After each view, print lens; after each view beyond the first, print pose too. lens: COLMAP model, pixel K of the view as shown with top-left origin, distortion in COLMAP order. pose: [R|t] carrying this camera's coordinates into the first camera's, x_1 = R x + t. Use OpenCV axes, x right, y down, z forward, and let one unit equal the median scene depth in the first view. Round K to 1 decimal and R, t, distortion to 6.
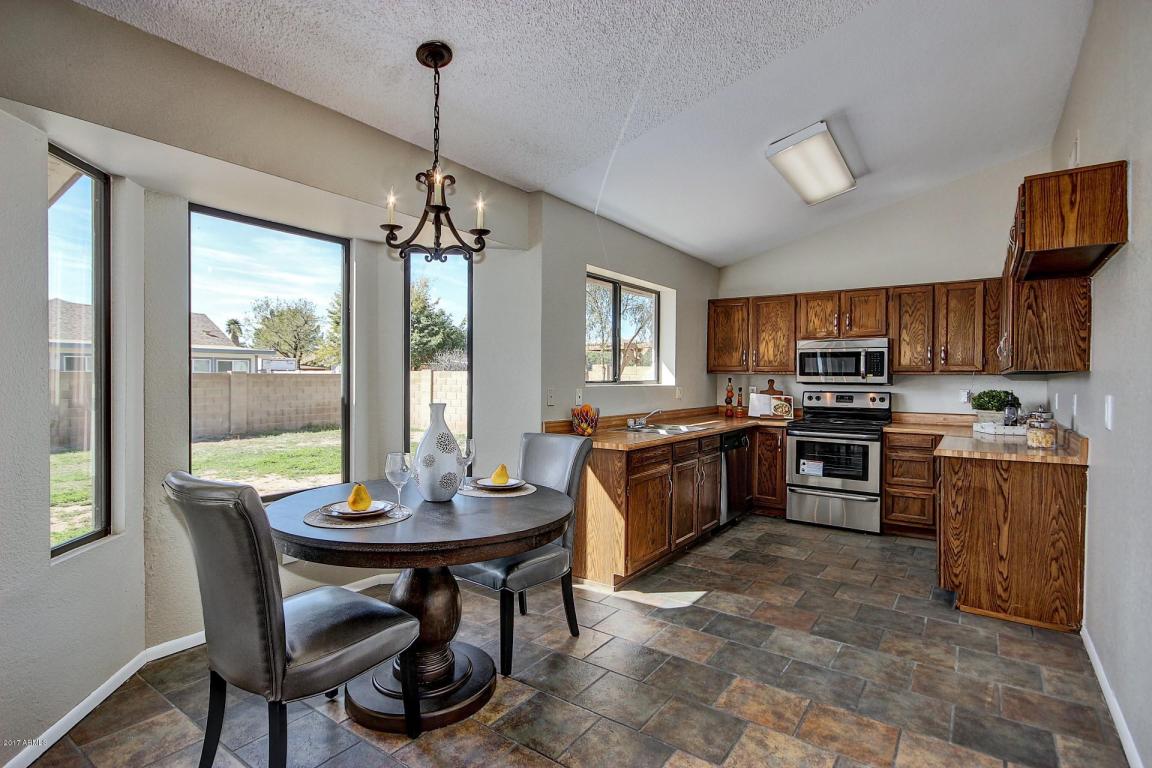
lens RADIAL K [[562.5, 0, 570.0], [0, 562.5, 382.3], [0, 0, 1]] dist [0.006156, -0.002041]
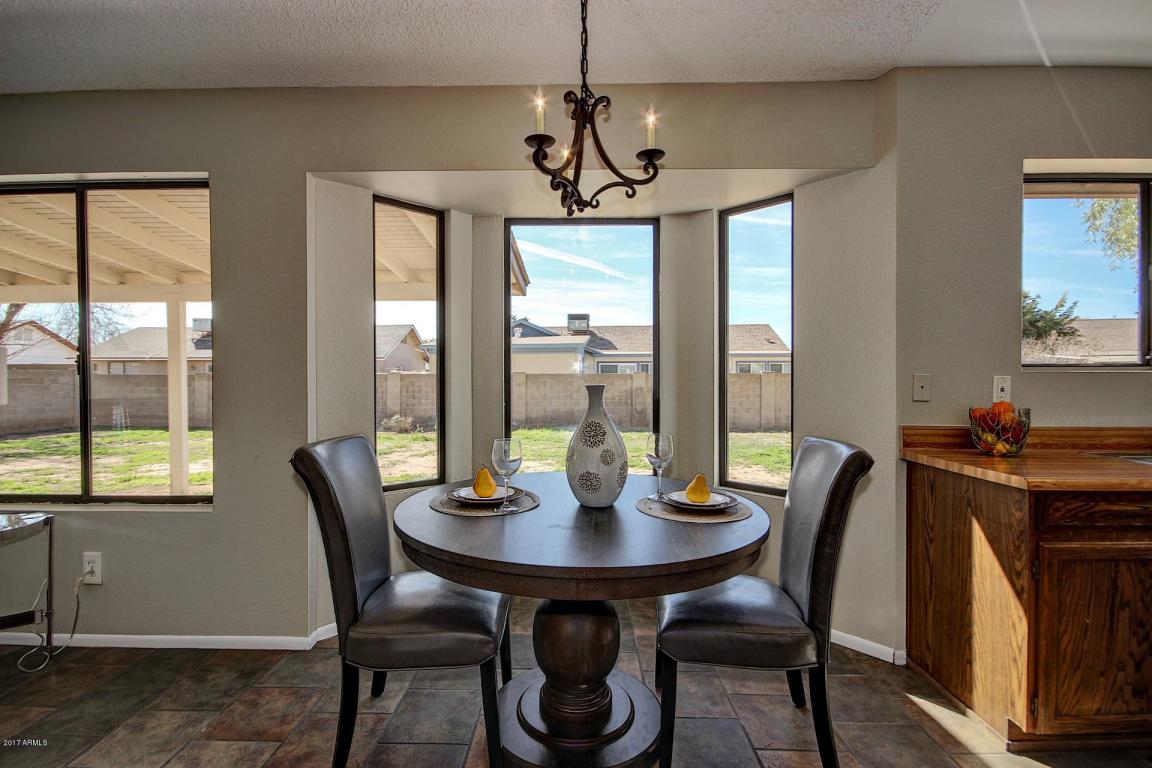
lens RADIAL K [[530.1, 0, 572.8], [0, 530.1, 382.3], [0, 0, 1]] dist [0.001232, -0.004712]
pose [[0.571128, -0.001107, -0.820861, 0.183524], [-0.001599, 0.999996, -0.002461, 0.017760], [0.820860, 0.002718, 0.571123, 0.270820]]
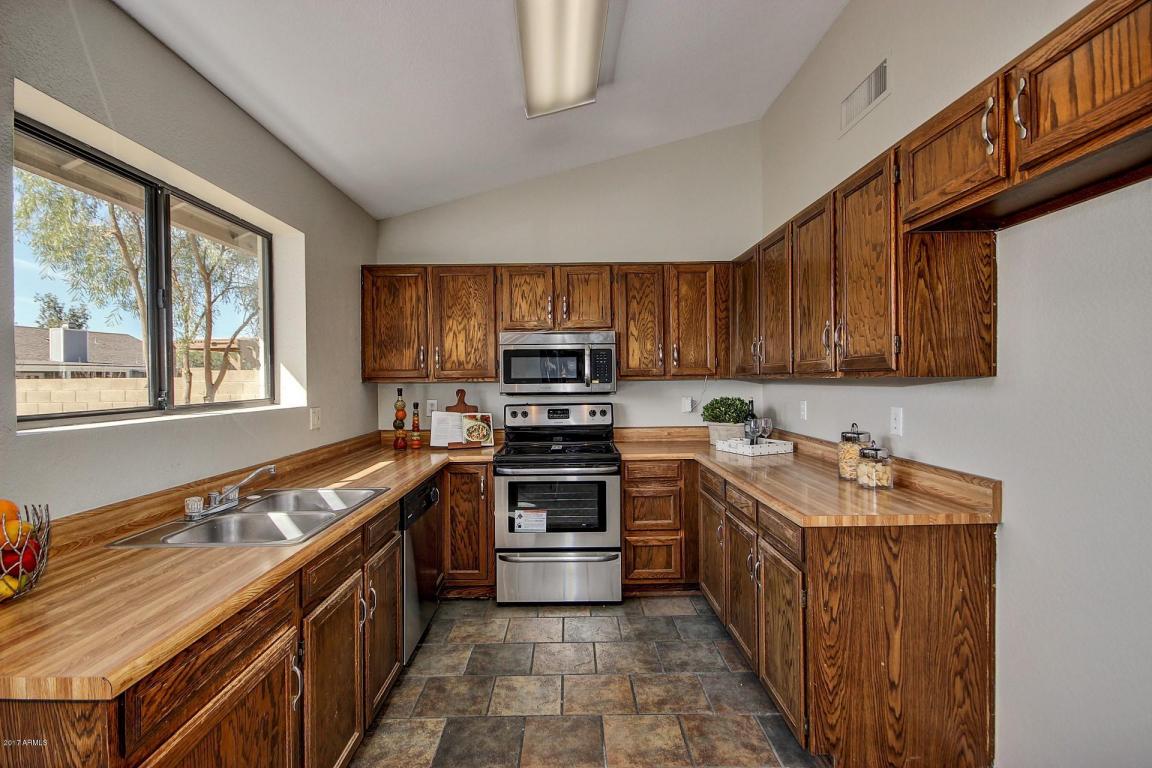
lens RADIAL K [[548.6, 0, 565.7], [0, 548.6, 383.1], [0, 0, 1]] dist [0.005597, -0.005098]
pose [[0.813905, -0.022908, 0.580547, 0.091357], [0.023096, 0.999708, 0.007068, -0.017190], [-0.580539, 0.007656, 0.814196, 0.466064]]
